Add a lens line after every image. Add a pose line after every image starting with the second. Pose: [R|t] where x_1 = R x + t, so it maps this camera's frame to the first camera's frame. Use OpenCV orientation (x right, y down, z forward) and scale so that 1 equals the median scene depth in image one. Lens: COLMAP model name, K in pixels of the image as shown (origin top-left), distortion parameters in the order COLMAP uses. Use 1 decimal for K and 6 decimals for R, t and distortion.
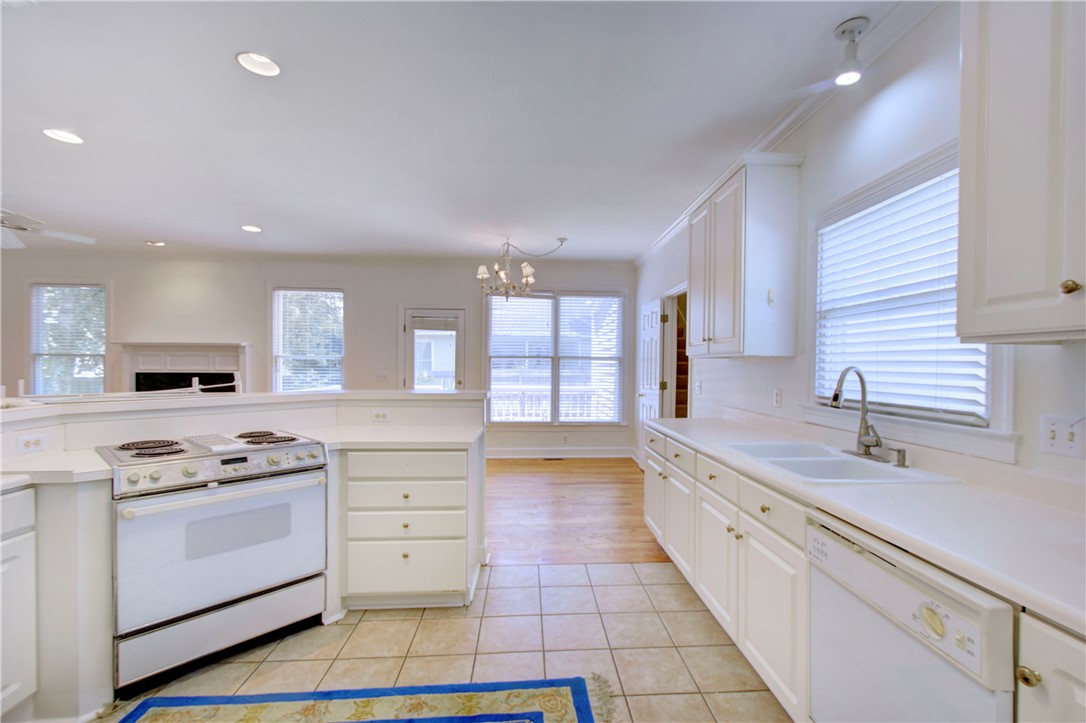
lens RADIAL K [[470.9, 0, 563.0], [0, 470.9, 360.8], [0, 0, 1]] dist [0.000097, -0.005405]
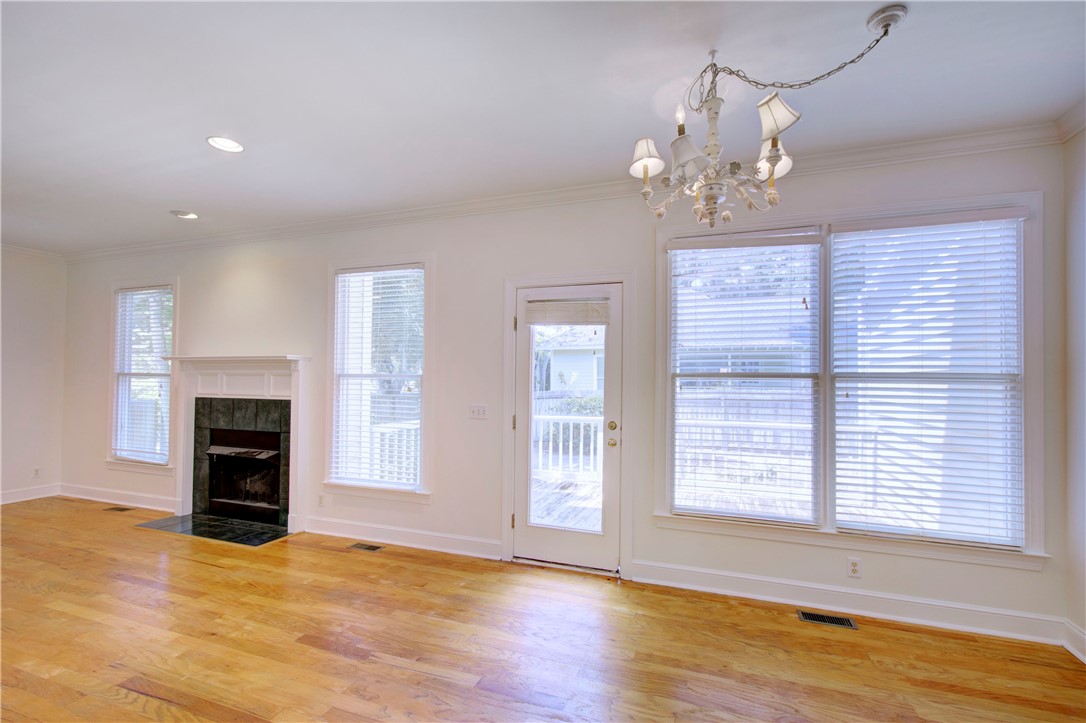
lens RADIAL K [[470.9, 0, 563.0], [0, 470.9, 360.8], [0, 0, 1]] dist [0.000097, -0.005405]
pose [[0.919743, -0.013603, -0.392285, -0.132827], [0.005382, 0.999742, -0.022048, -0.024610], [0.392483, 0.018167, 0.919580, 0.985499]]
